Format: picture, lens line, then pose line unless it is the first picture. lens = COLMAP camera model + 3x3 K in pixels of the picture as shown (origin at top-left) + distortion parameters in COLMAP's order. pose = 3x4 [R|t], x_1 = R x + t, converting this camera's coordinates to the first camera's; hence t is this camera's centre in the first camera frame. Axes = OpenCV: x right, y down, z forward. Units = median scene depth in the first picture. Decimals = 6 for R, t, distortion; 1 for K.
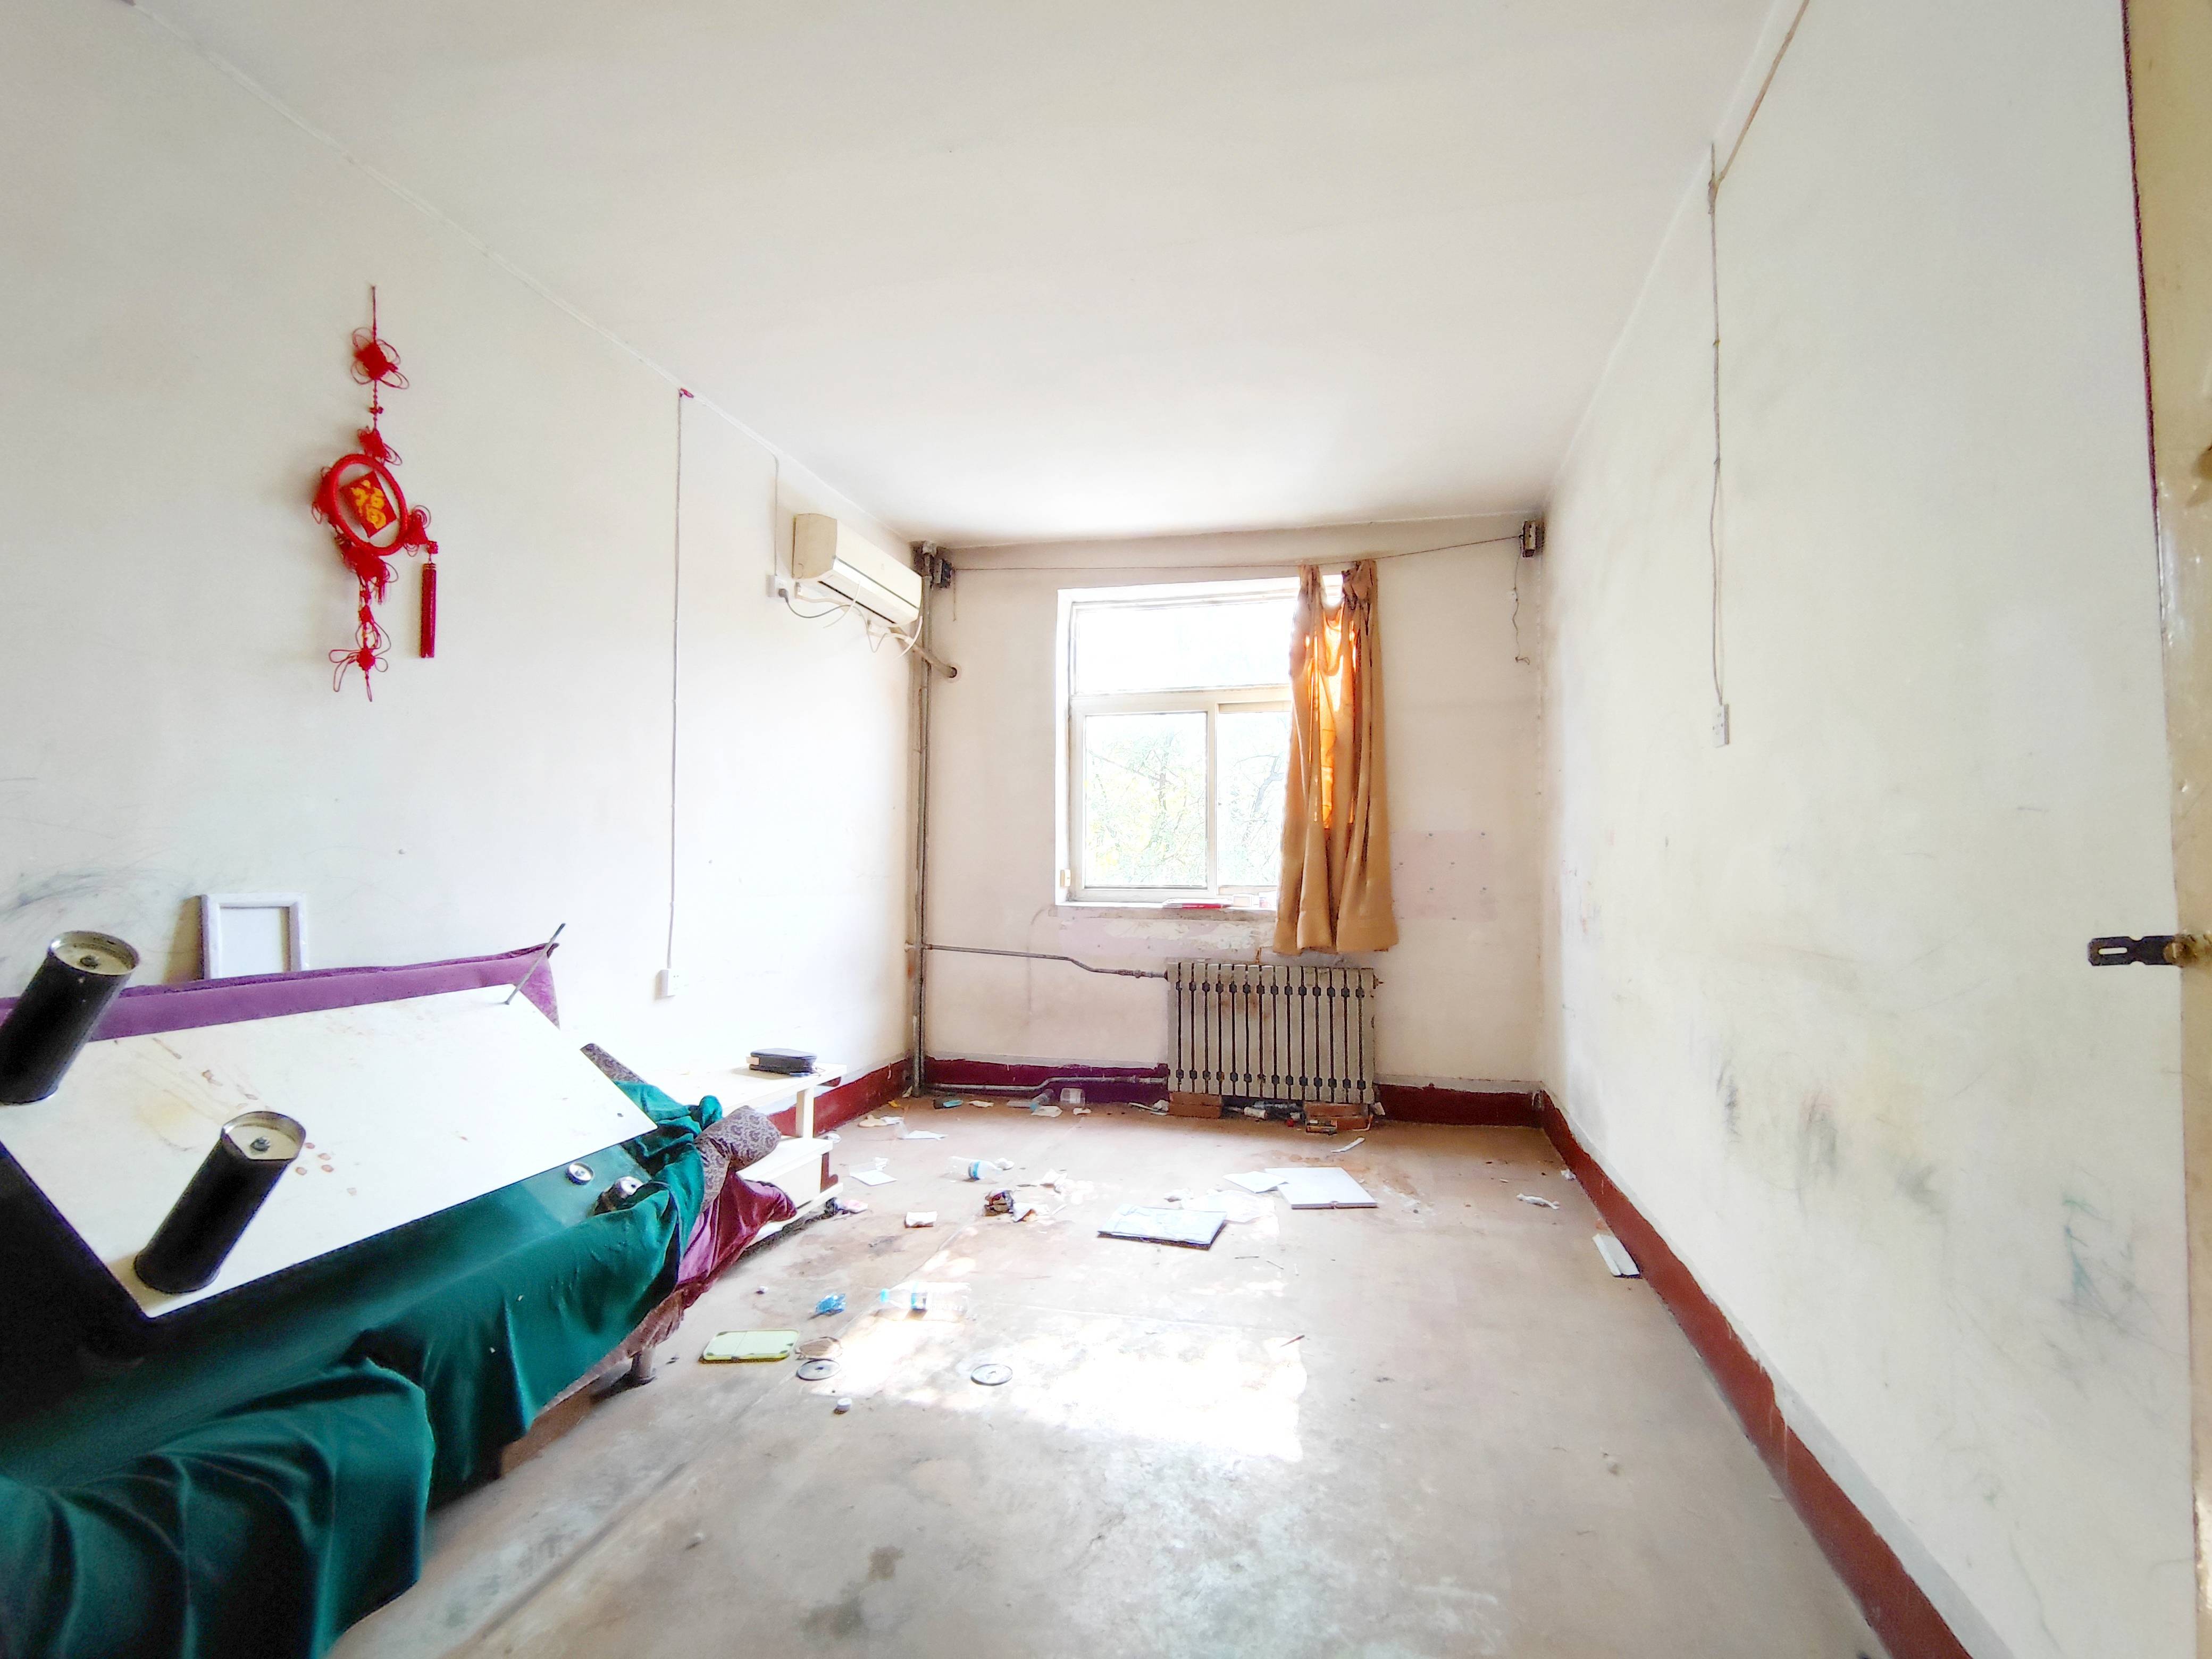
lens RADIAL K [[912.8, 0, 1106.0], [0, 912.8, 829.5], [0, 0, 1]] dist [0.000205, 0.000023]
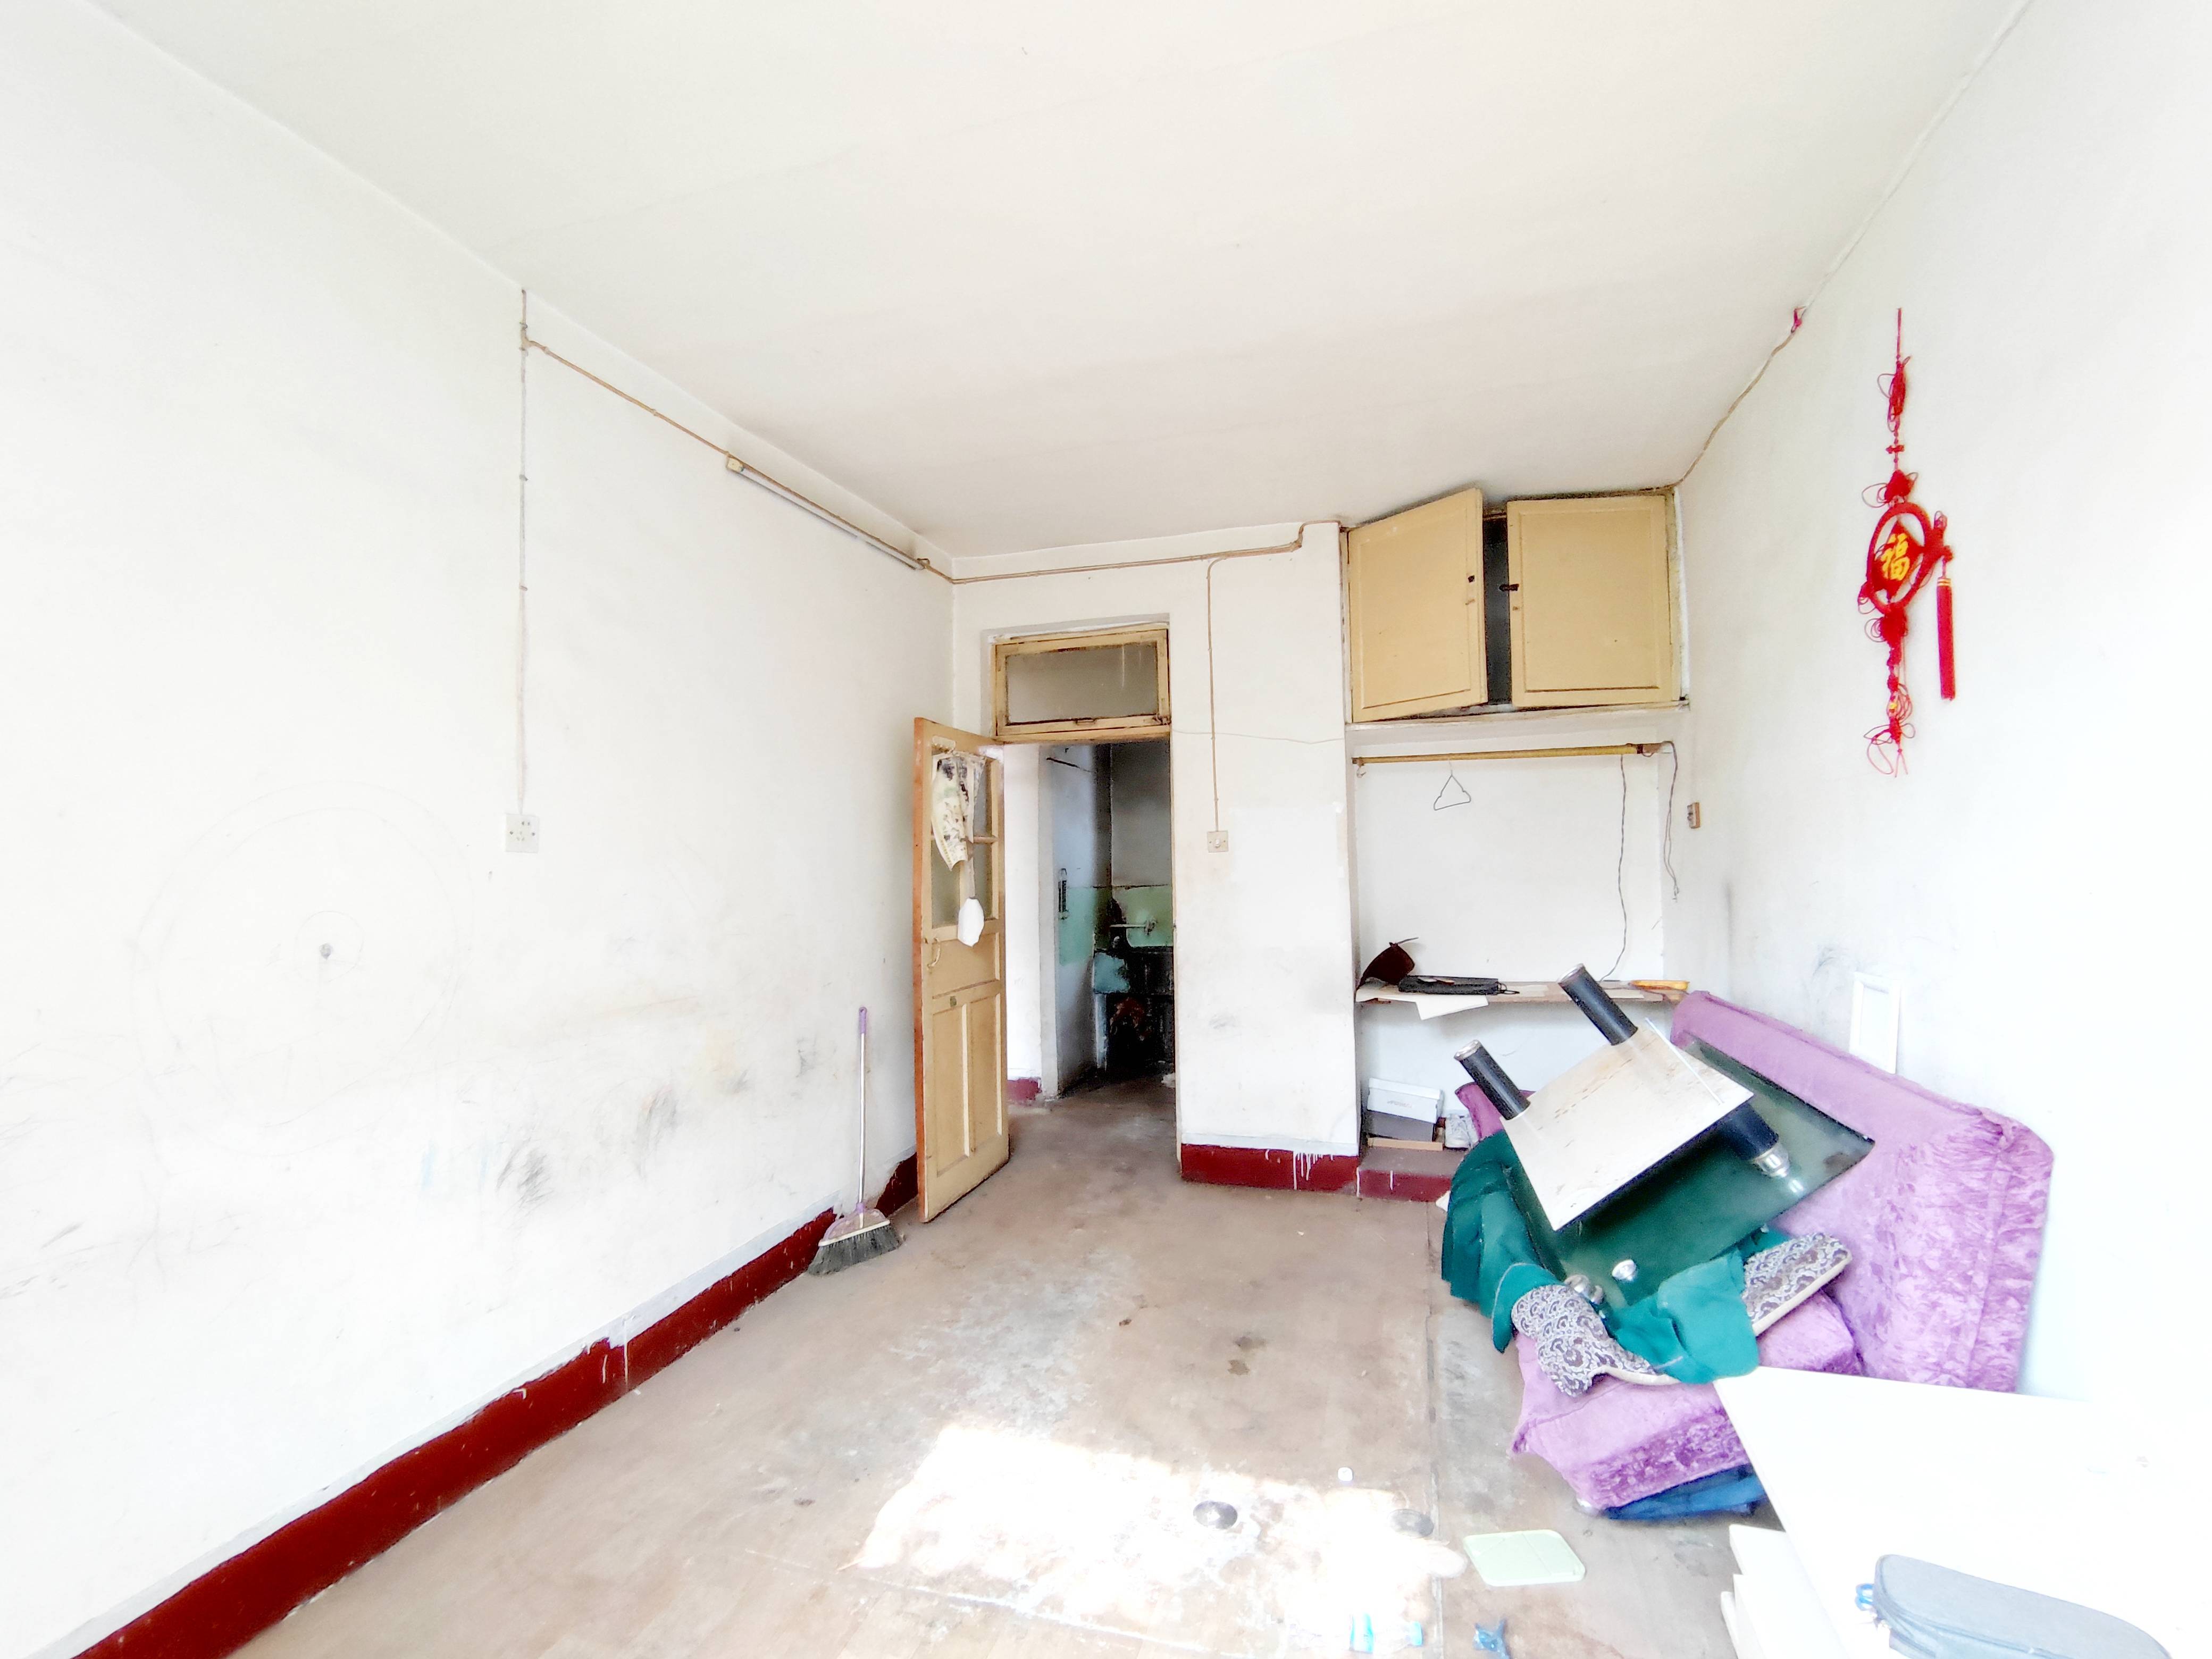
lens RADIAL K [[912.8, 0, 1106.0], [0, 912.8, 829.5], [0, 0, 1]] dist [0.000205, 0.000023]
pose [[-0.999230, 0.012974, 0.037038, -0.066951], [0.010007, 0.996810, -0.079185, -0.029844], [-0.037947, -0.078753, -0.996172, 2.360656]]
